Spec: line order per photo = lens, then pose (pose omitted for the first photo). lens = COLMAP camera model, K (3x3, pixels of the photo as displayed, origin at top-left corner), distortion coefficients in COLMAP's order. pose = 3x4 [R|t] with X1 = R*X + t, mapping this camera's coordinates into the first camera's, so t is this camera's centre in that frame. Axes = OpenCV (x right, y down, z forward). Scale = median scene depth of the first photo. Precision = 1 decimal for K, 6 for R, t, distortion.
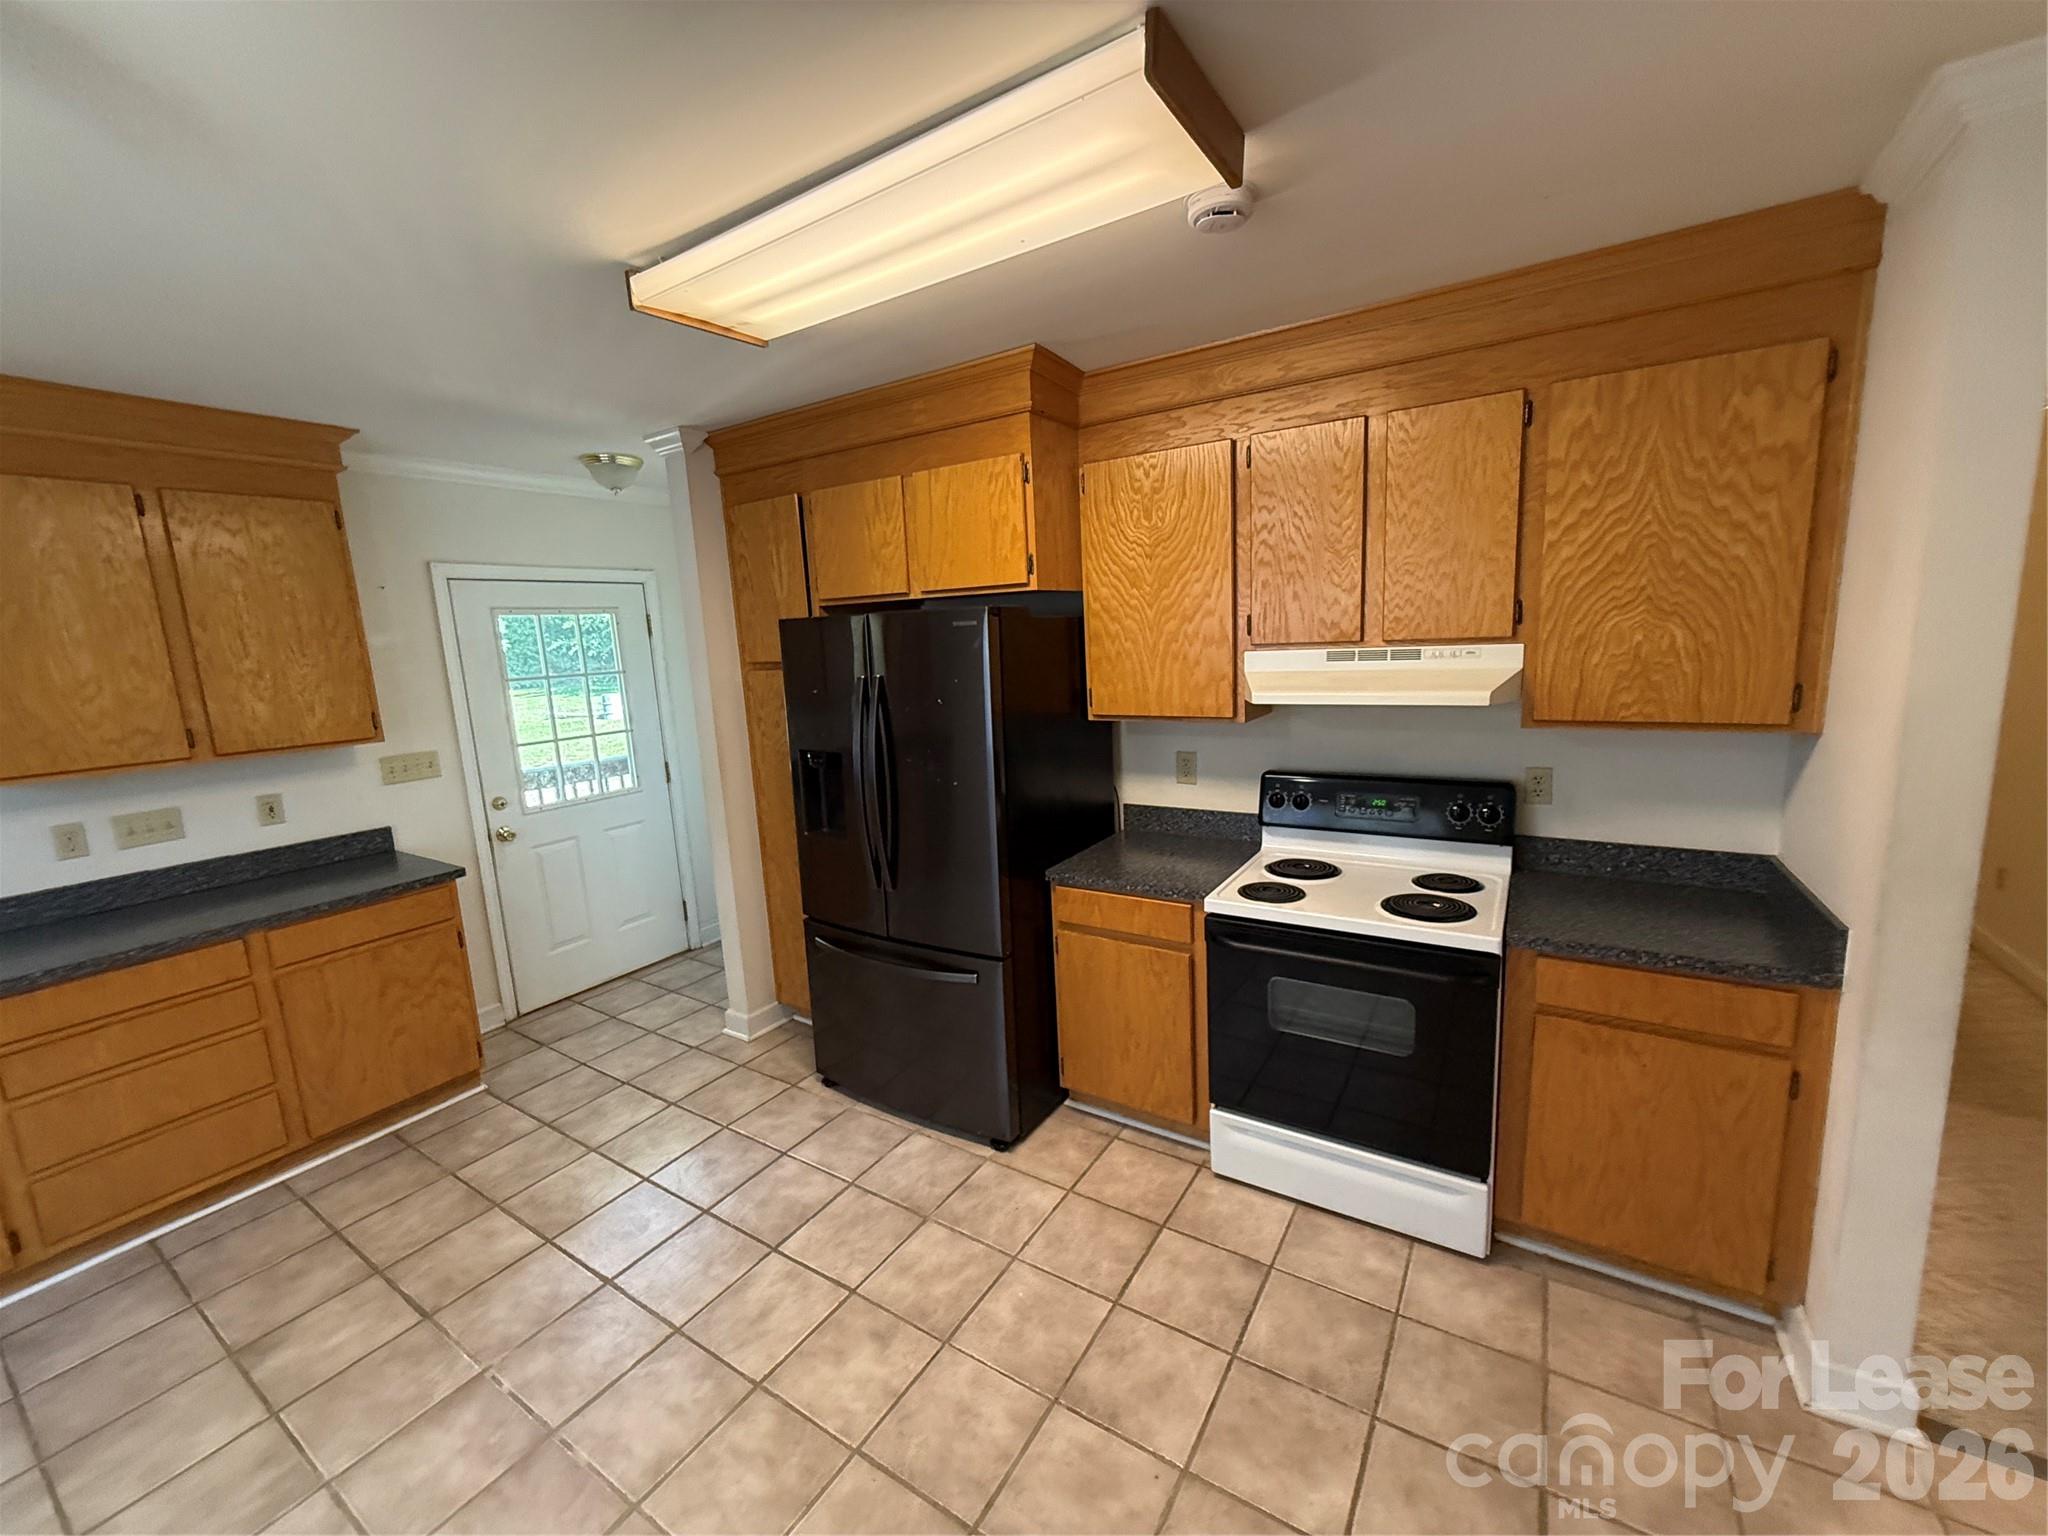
lens RADIAL K [[811.6, 0, 1027.1], [0, 811.6, 765.7], [0, 0, 1]] dist [-0.002014, -0.000382]
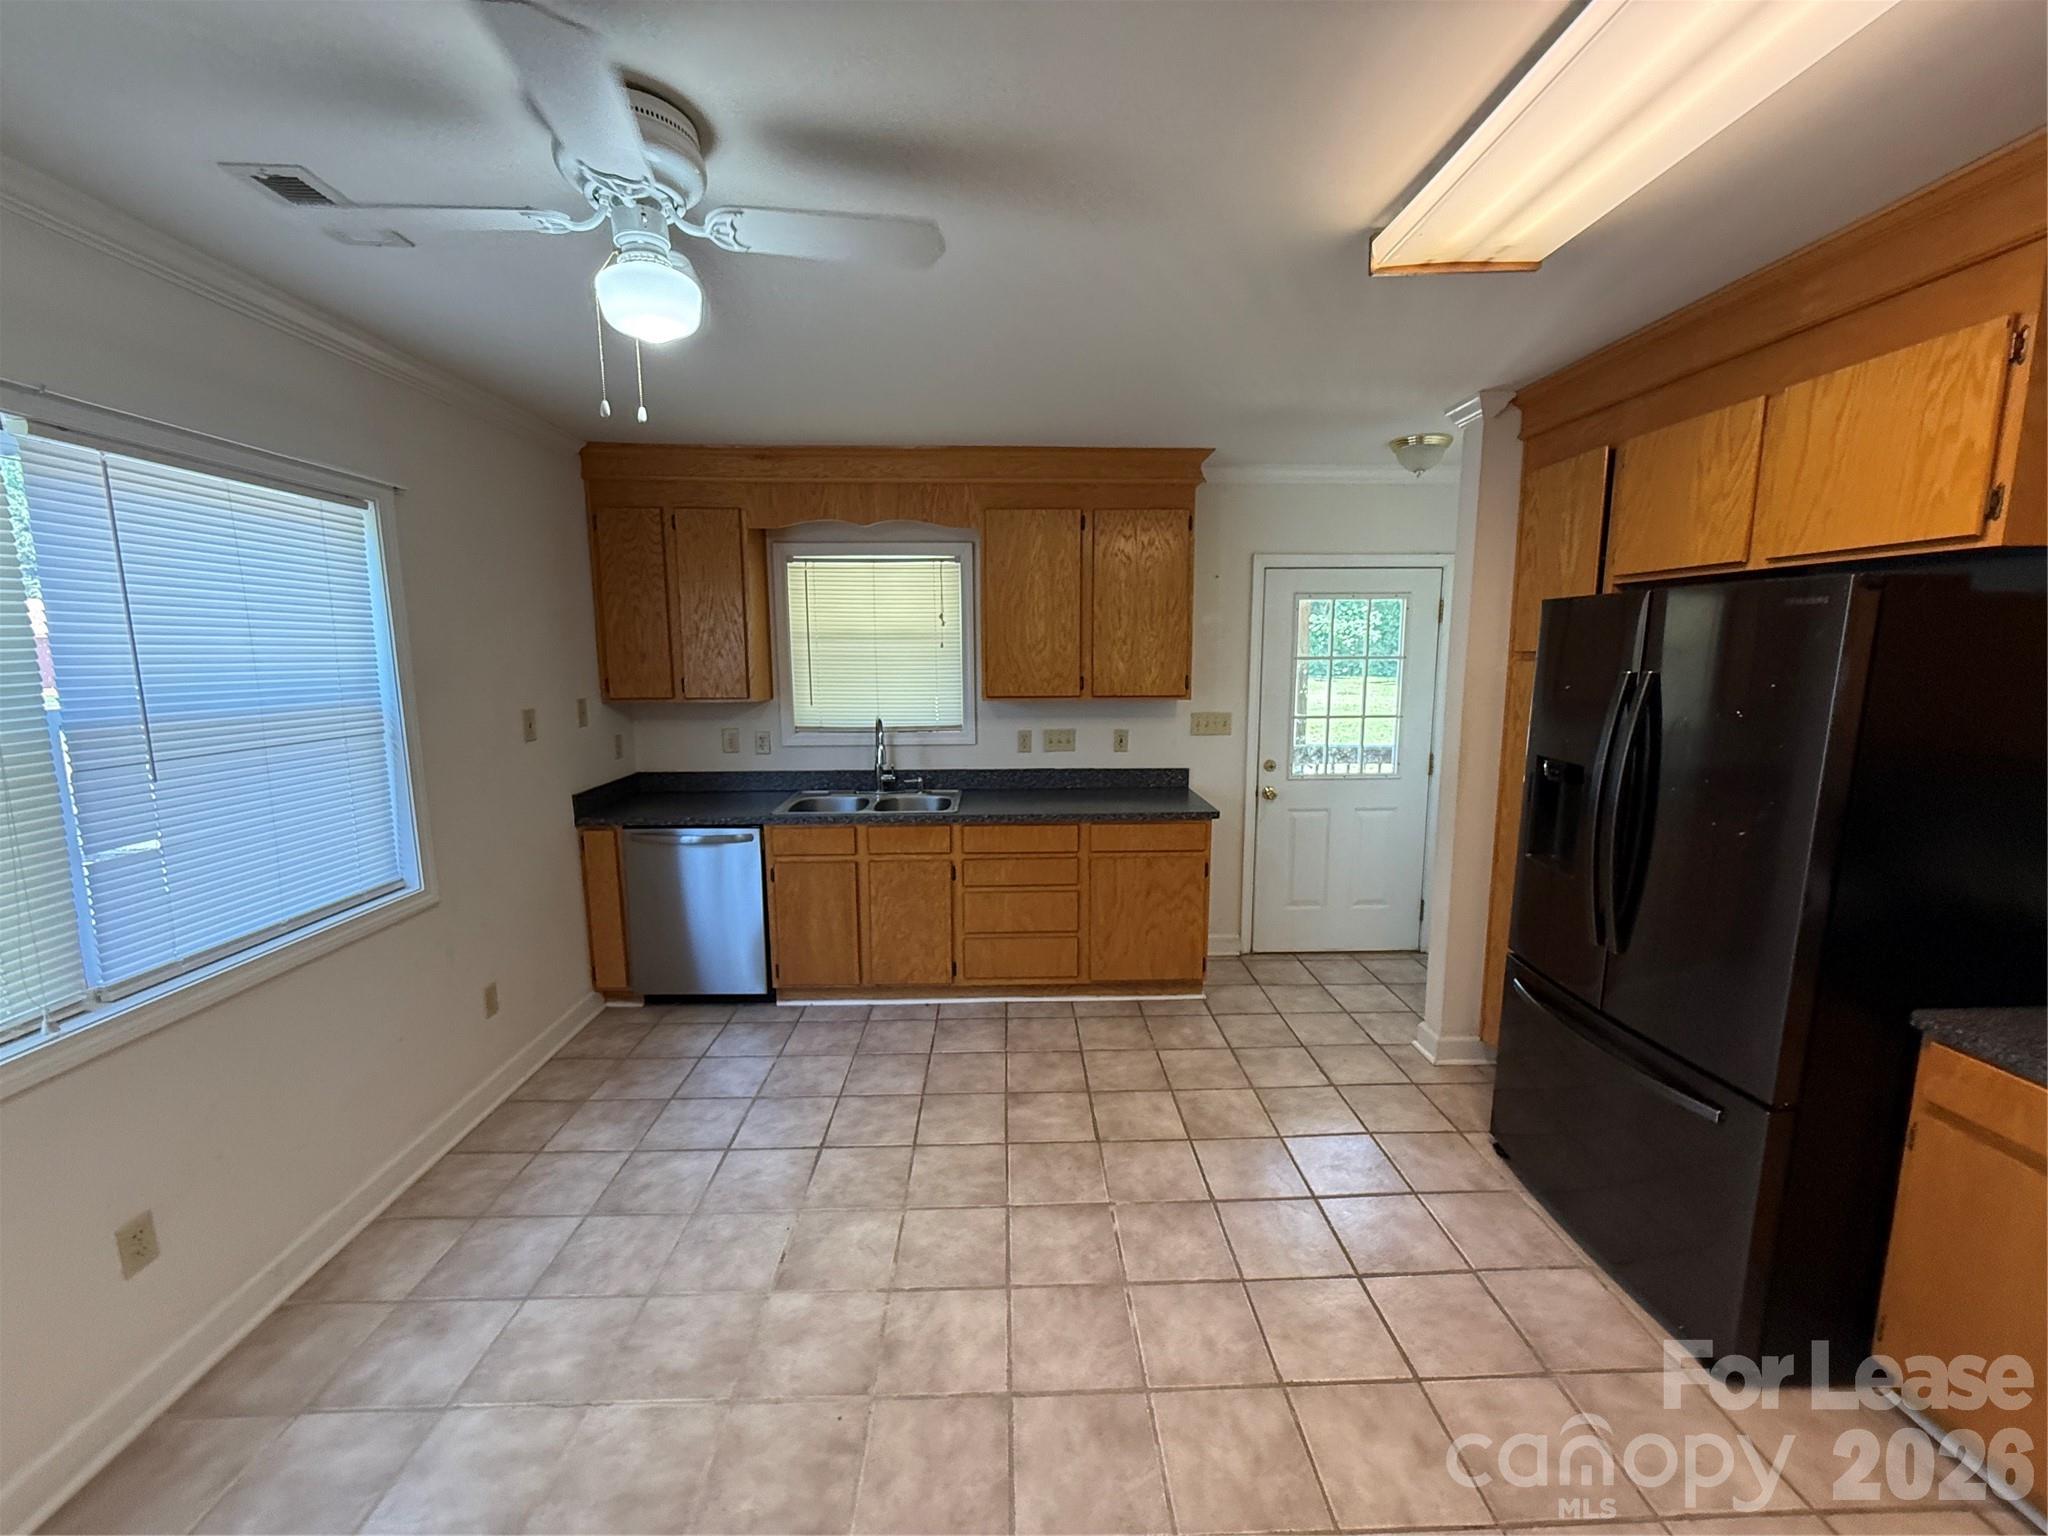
lens RADIAL K [[811.6, 0, 1027.1], [0, 811.6, 765.7], [0, 0, 1]] dist [-0.002014, -0.000382]
pose [[0.560036, 0.161875, -0.812500, 0.110091], [-0.156639, 0.983726, 0.088021, -0.000365], [0.813526, 0.077974, 0.576278, 0.091824]]
